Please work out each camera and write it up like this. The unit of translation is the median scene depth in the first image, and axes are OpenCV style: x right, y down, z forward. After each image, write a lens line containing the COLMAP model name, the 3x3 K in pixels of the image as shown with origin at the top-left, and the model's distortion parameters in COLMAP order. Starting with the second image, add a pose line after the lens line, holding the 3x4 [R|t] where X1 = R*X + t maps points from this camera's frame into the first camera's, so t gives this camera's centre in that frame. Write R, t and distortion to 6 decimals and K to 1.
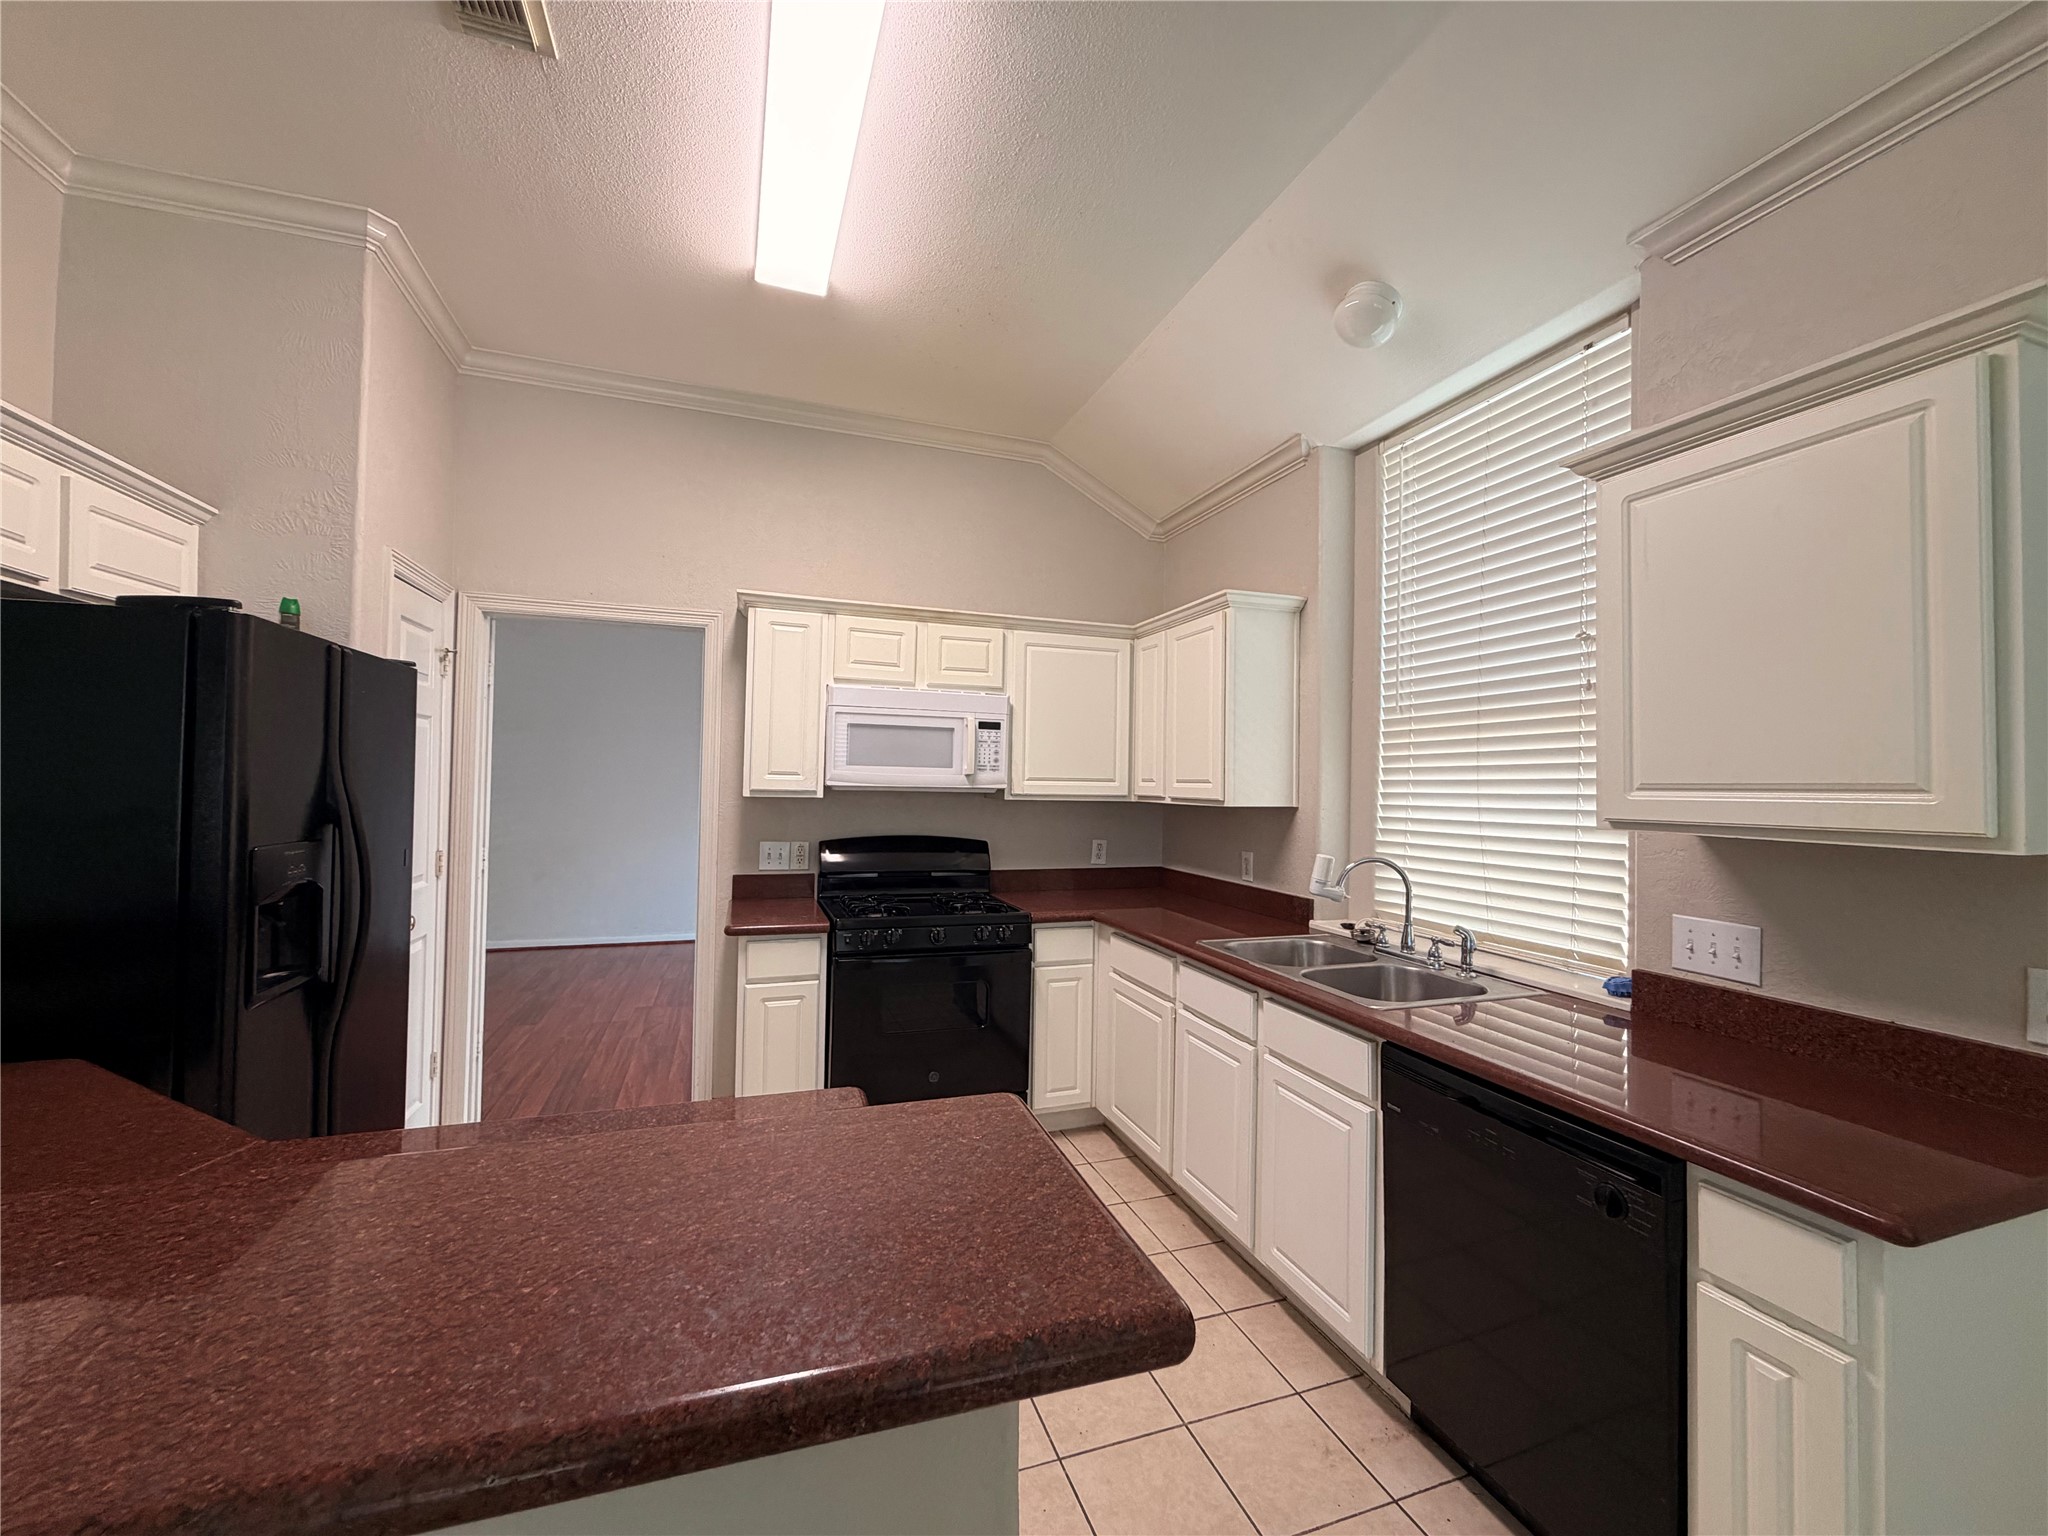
lens RADIAL K [[816.3, 0, 1021.7], [0, 816.3, 767.7], [0, 0, 1]] dist [0.001545, -0.000201]
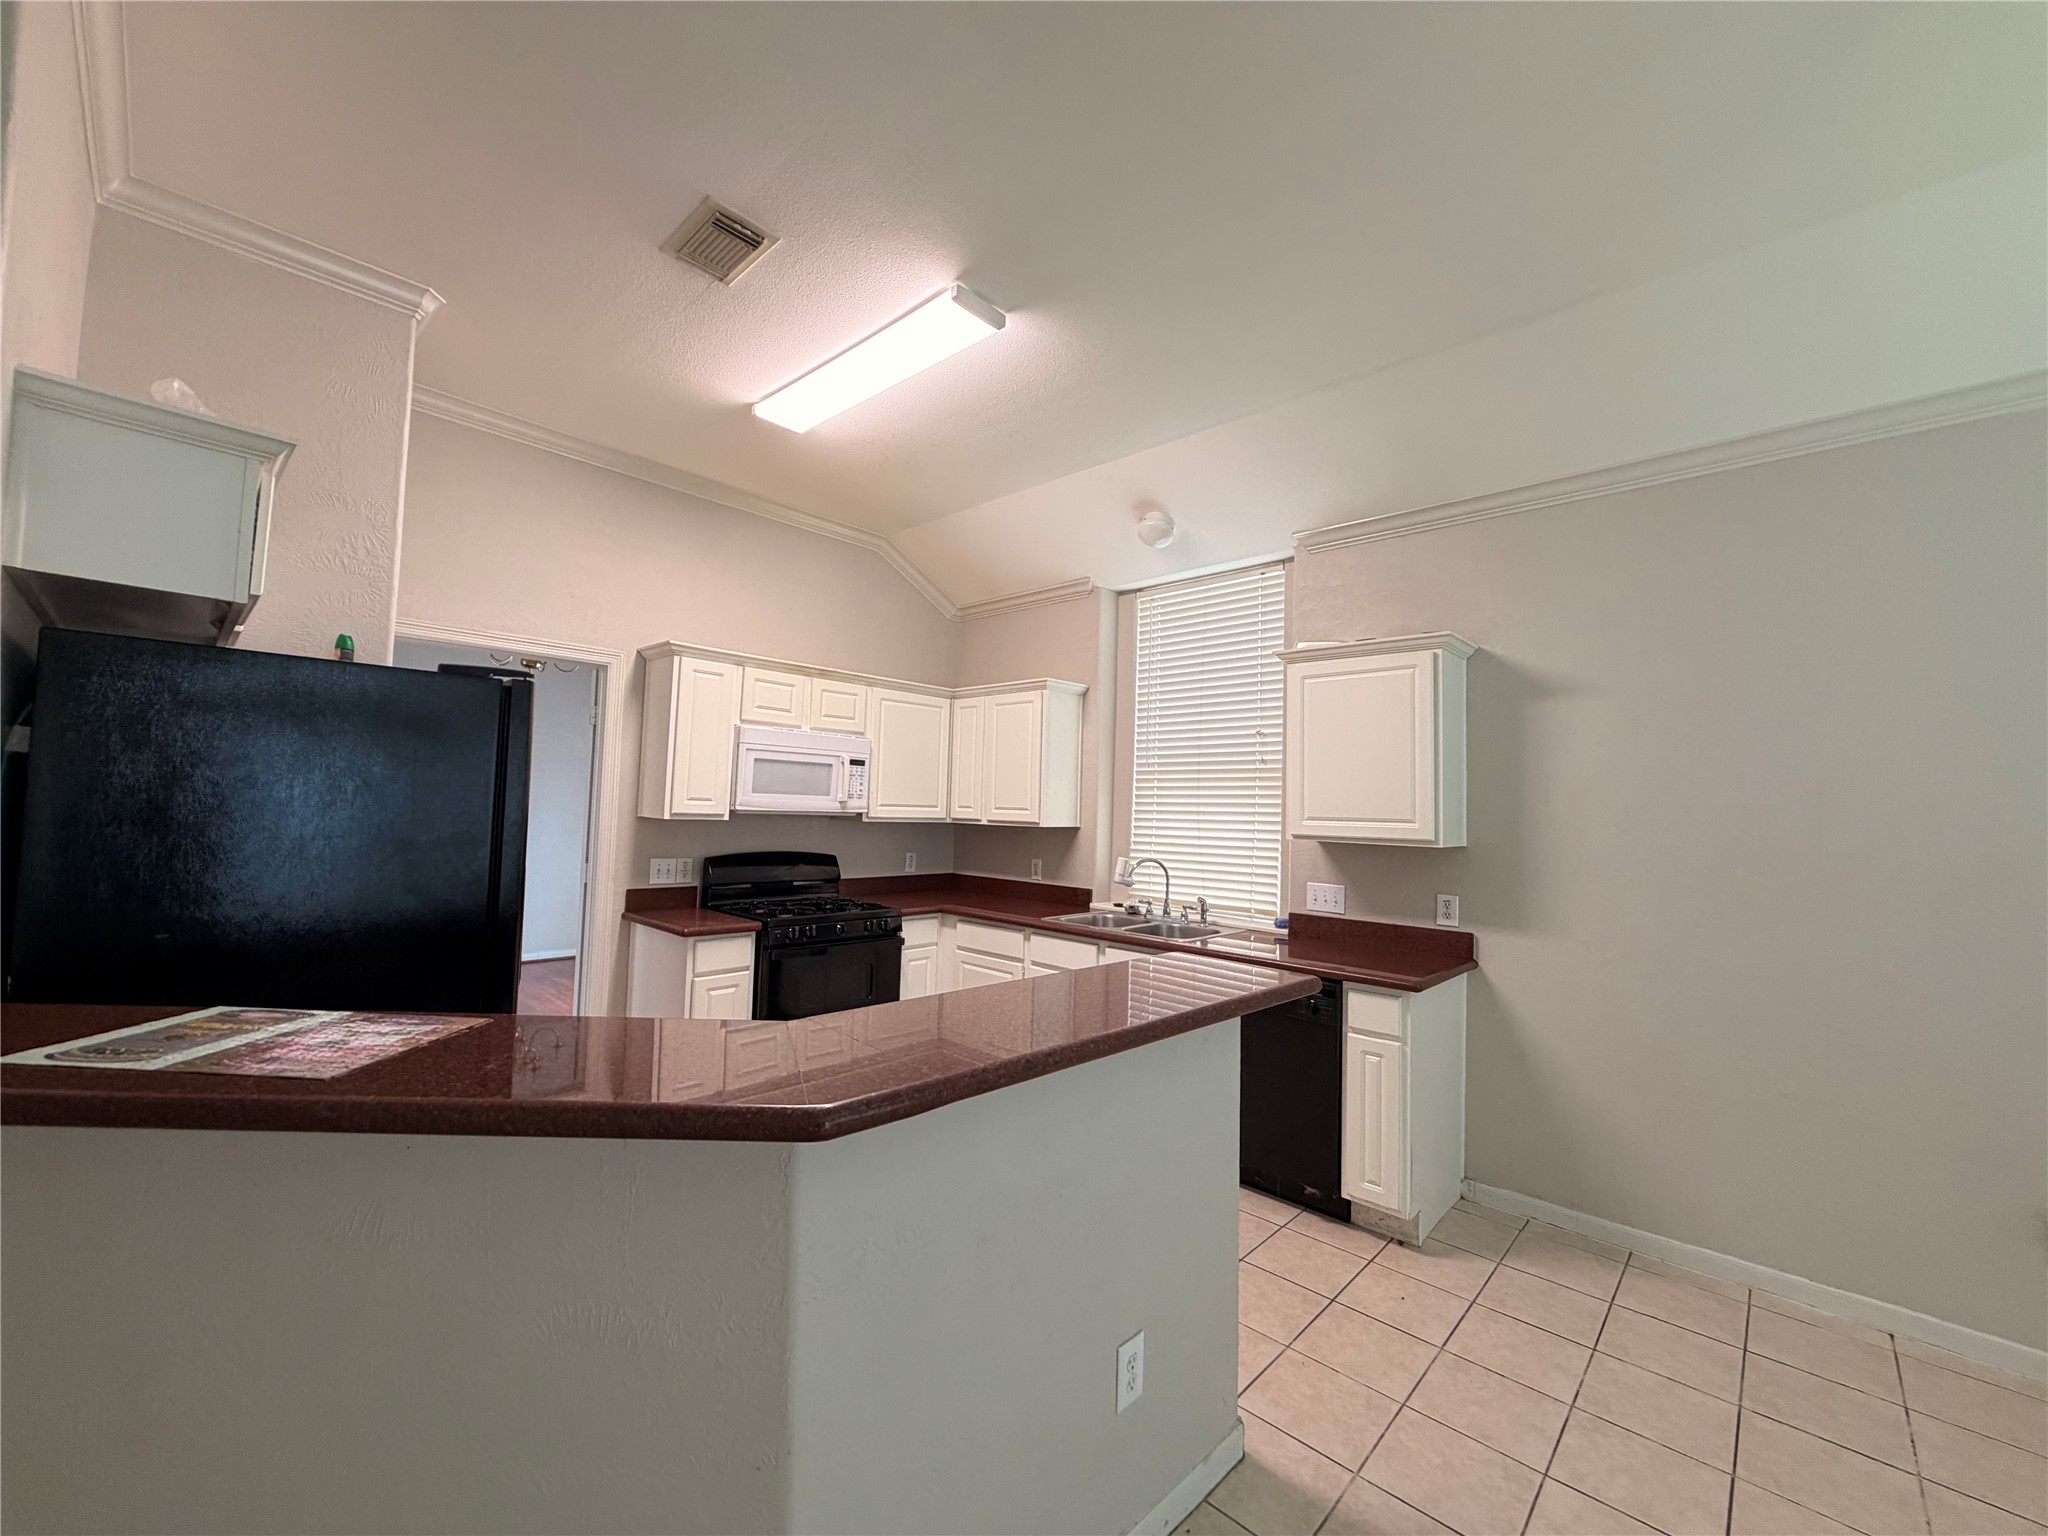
lens RADIAL K [[816.3, 0, 1021.7], [0, 816.3, 767.7], [0, 0, 1]] dist [0.001545, -0.000201]
pose [[0.887508, 0.031253, 0.459732, -0.429160], [-0.021890, 0.999430, -0.025684, -0.018540], [-0.460272, 0.012732, 0.887686, -0.255526]]
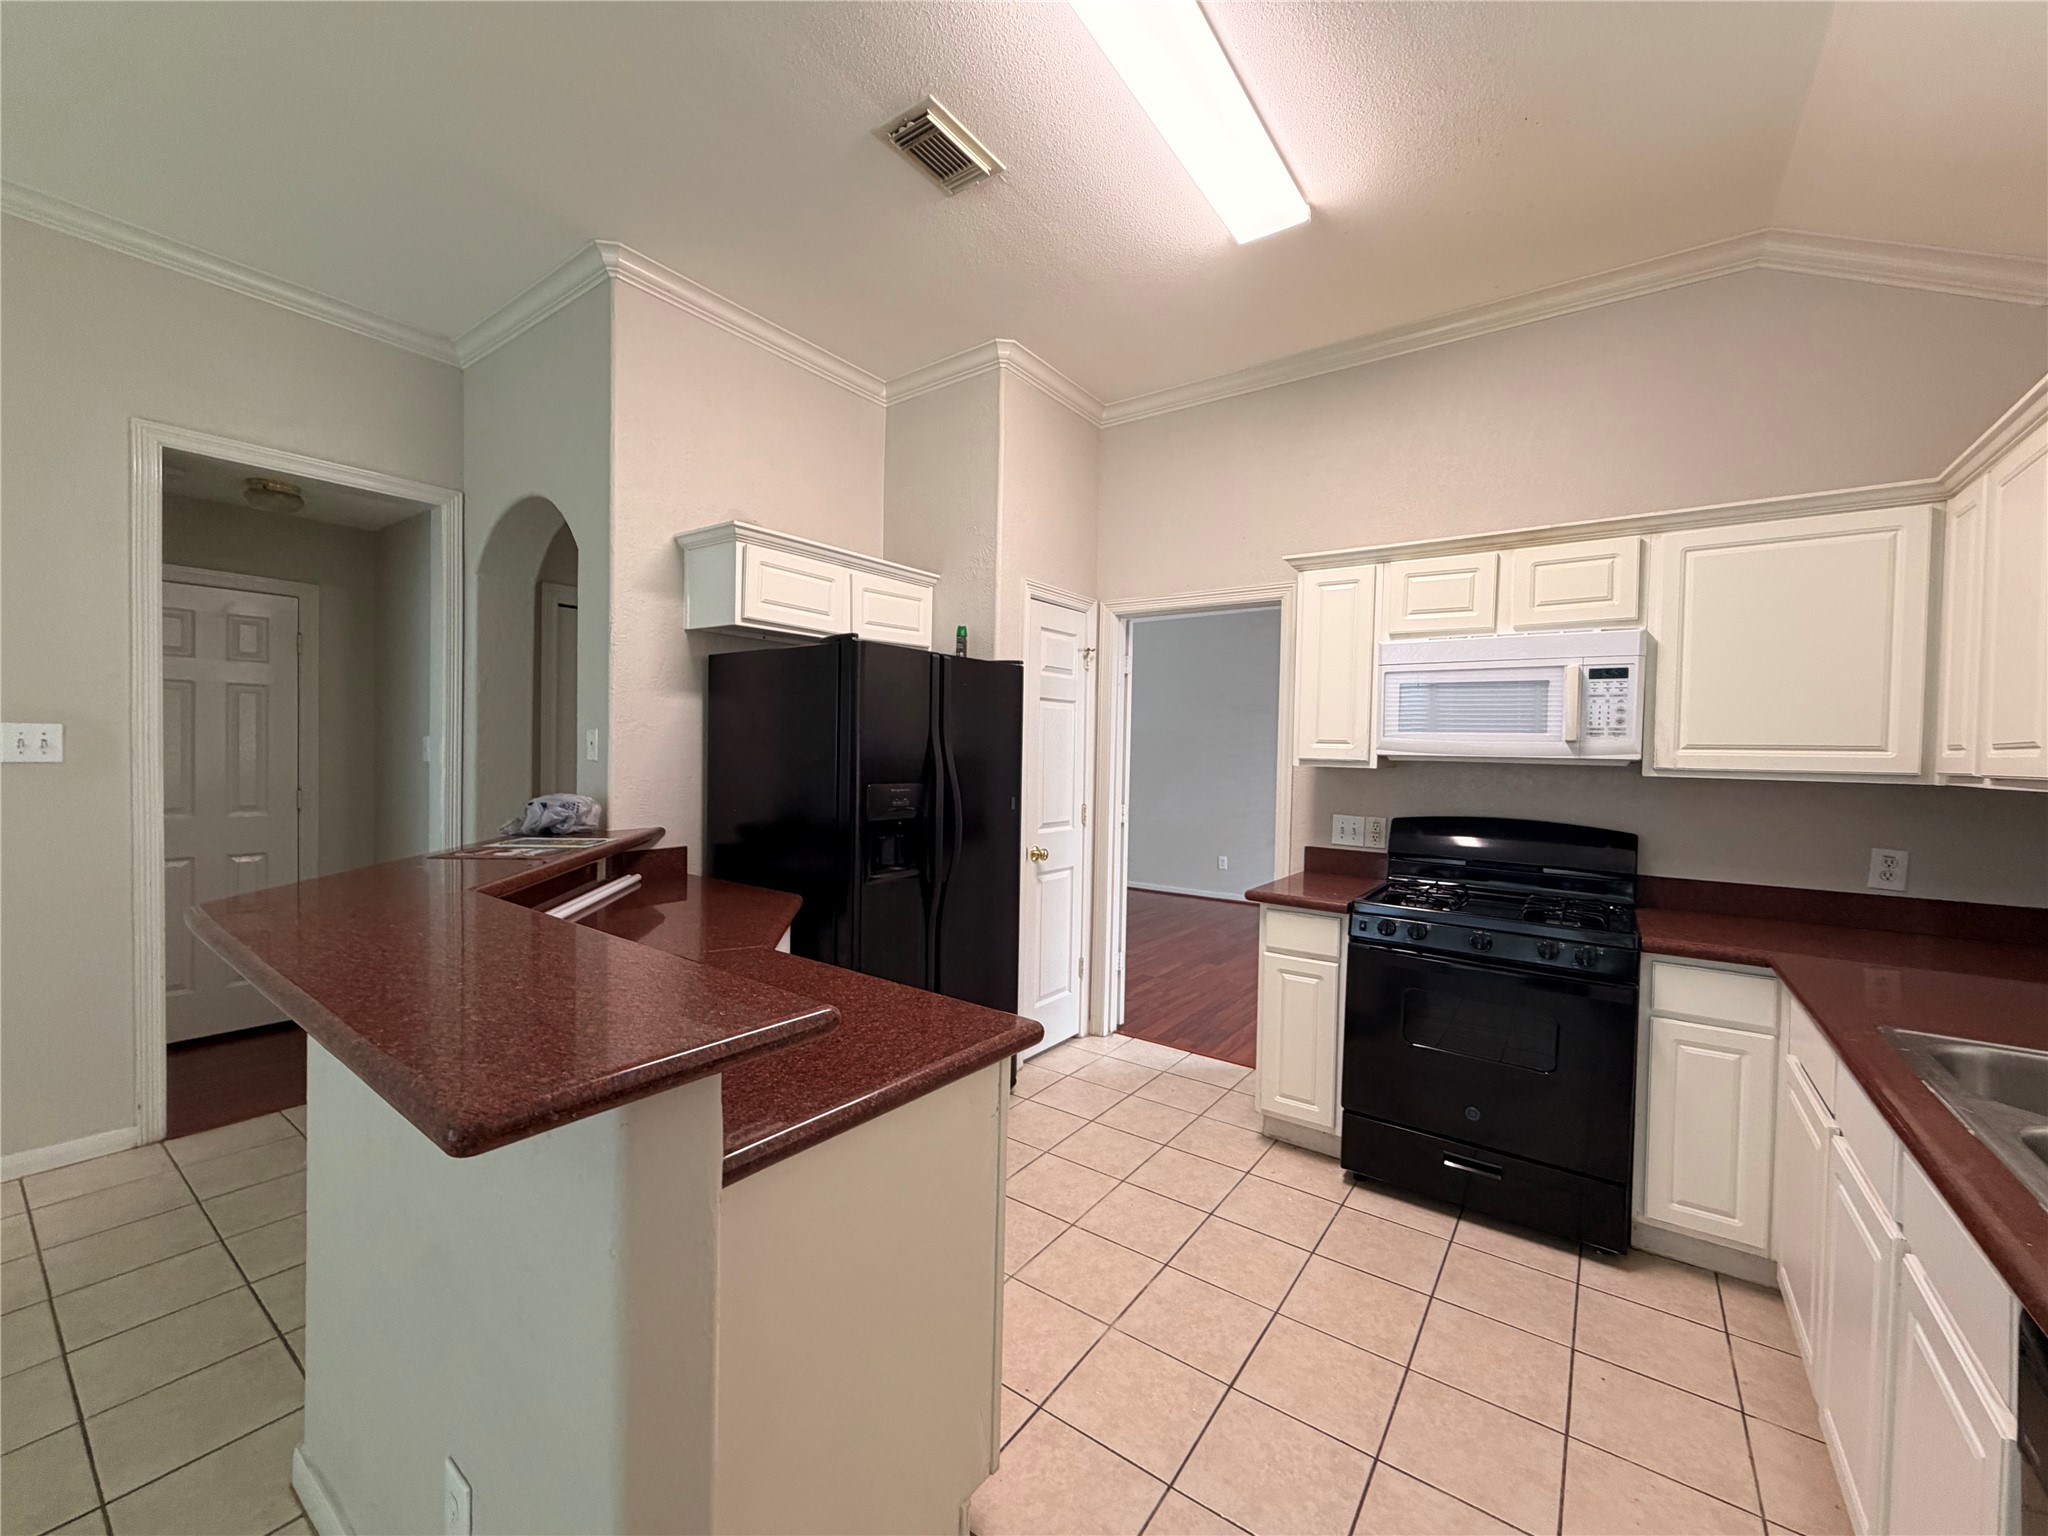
lens RADIAL K [[816.3, 0, 1021.7], [0, 816.3, 767.7], [0, 0, 1]] dist [0.001545, -0.000201]
pose [[0.570698, 0.012120, -0.821071, 0.285168], [0.004895, 0.999823, 0.018160, 0.018311], [0.821146, -0.014383, 0.570537, 0.168220]]
